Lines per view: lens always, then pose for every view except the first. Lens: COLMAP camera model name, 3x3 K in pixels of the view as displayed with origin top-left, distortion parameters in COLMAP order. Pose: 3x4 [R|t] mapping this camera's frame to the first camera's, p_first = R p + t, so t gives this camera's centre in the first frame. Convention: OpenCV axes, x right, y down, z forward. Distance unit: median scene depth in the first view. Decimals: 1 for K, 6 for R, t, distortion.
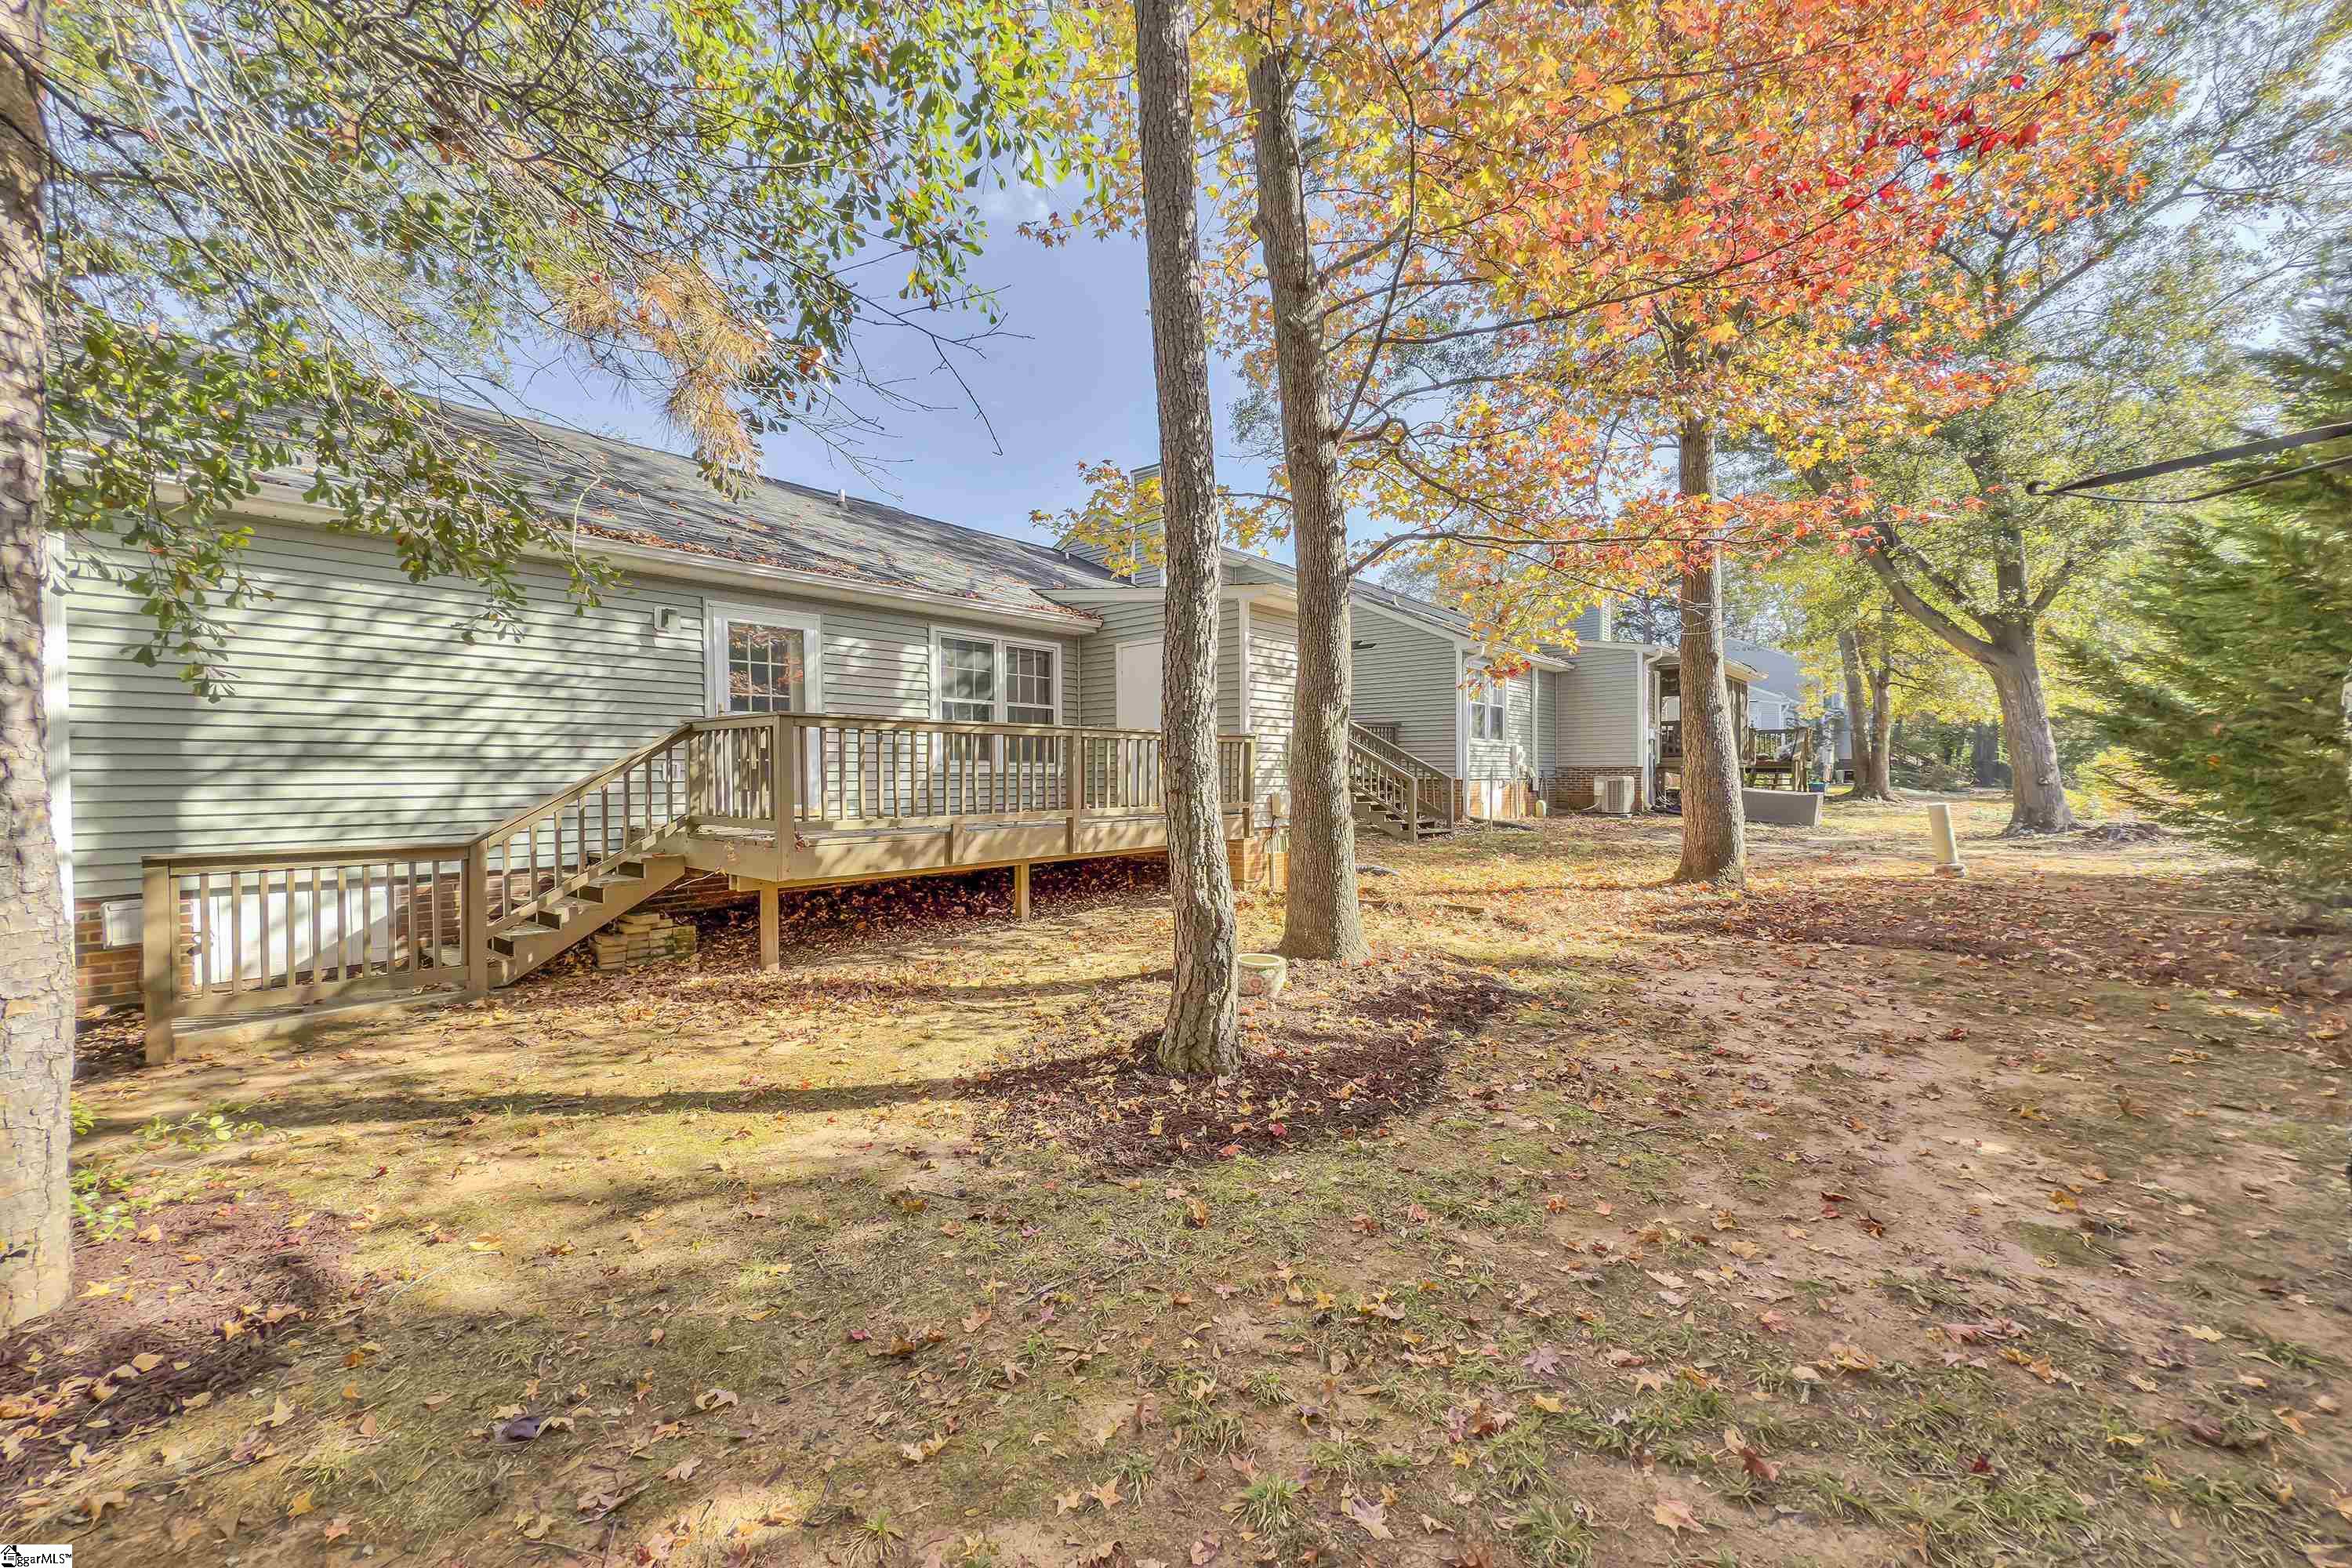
lens RADIAL K [[920.8, 0, 1177.7], [0, 920.8, 773.6], [0, 0, 1]] dist [0.000128, -0.000298]
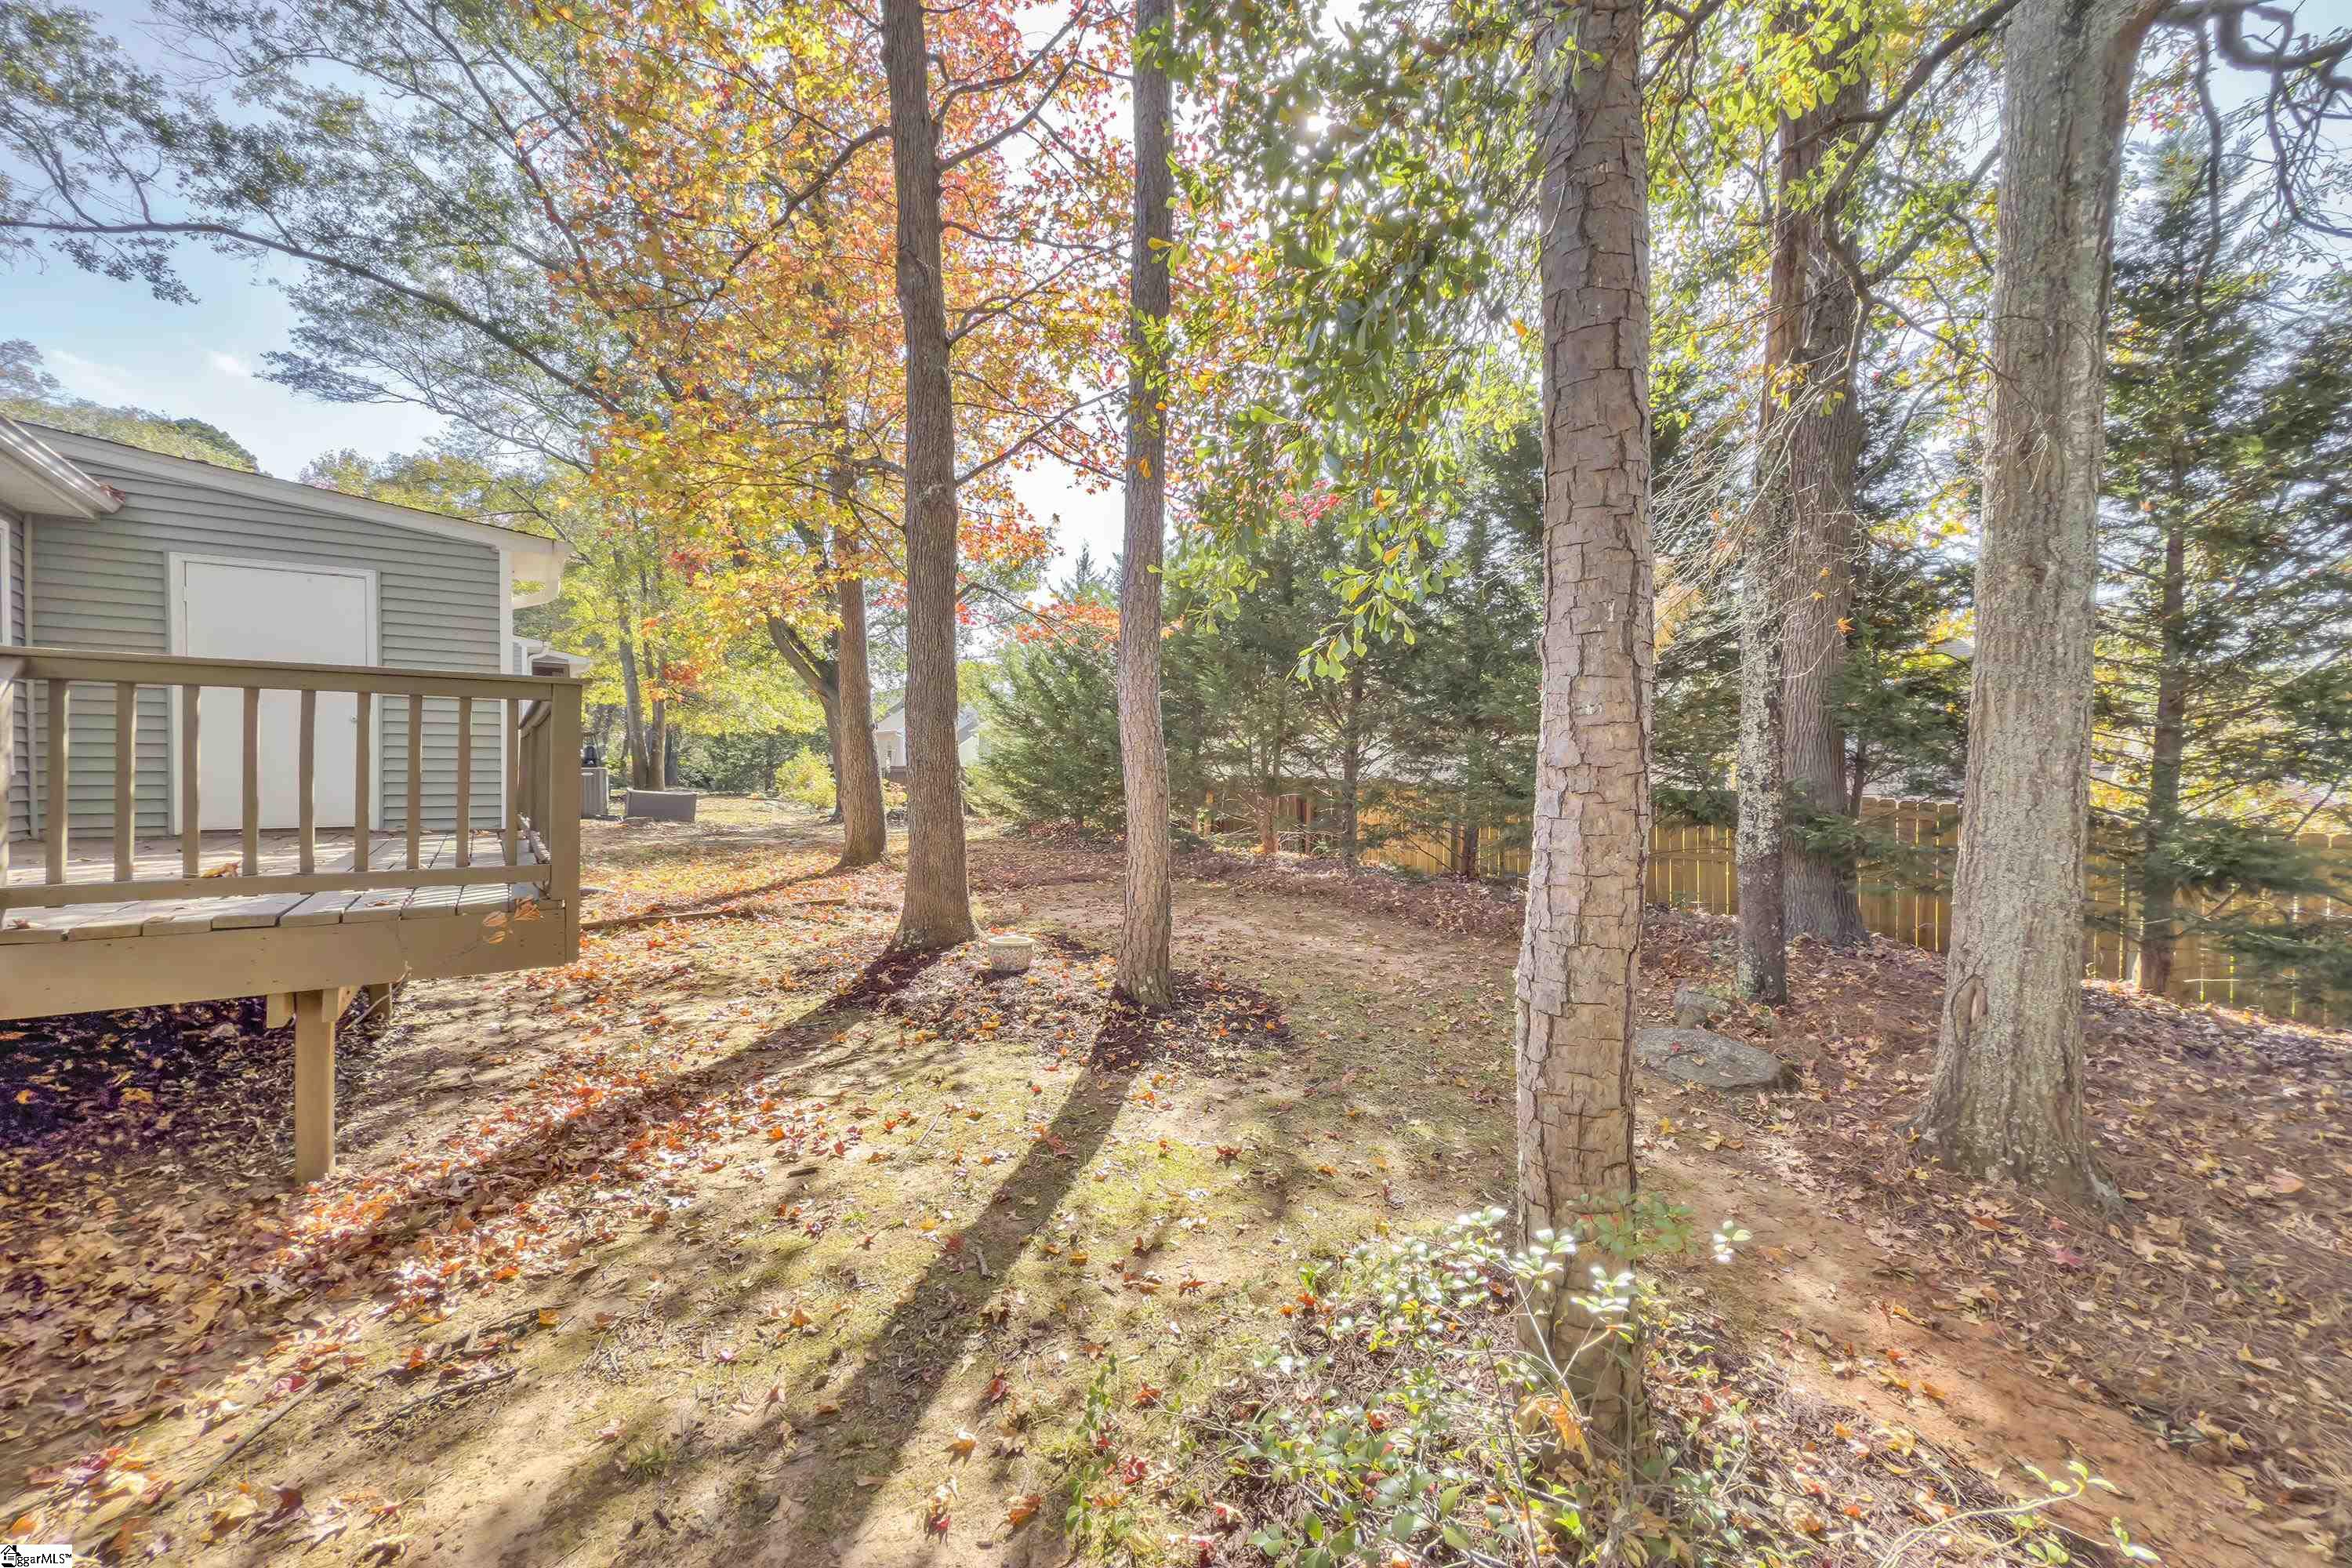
lens RADIAL K [[920.8, 0, 1177.7], [0, 920.8, 773.6], [0, 0, 1]] dist [0.000128, -0.000298]
pose [[0.238460, 0.005891, 0.971135, -0.801938], [-0.003748, 0.999980, -0.005145, -0.004454], [-0.971145, -0.002413, 0.238477, 0.418449]]
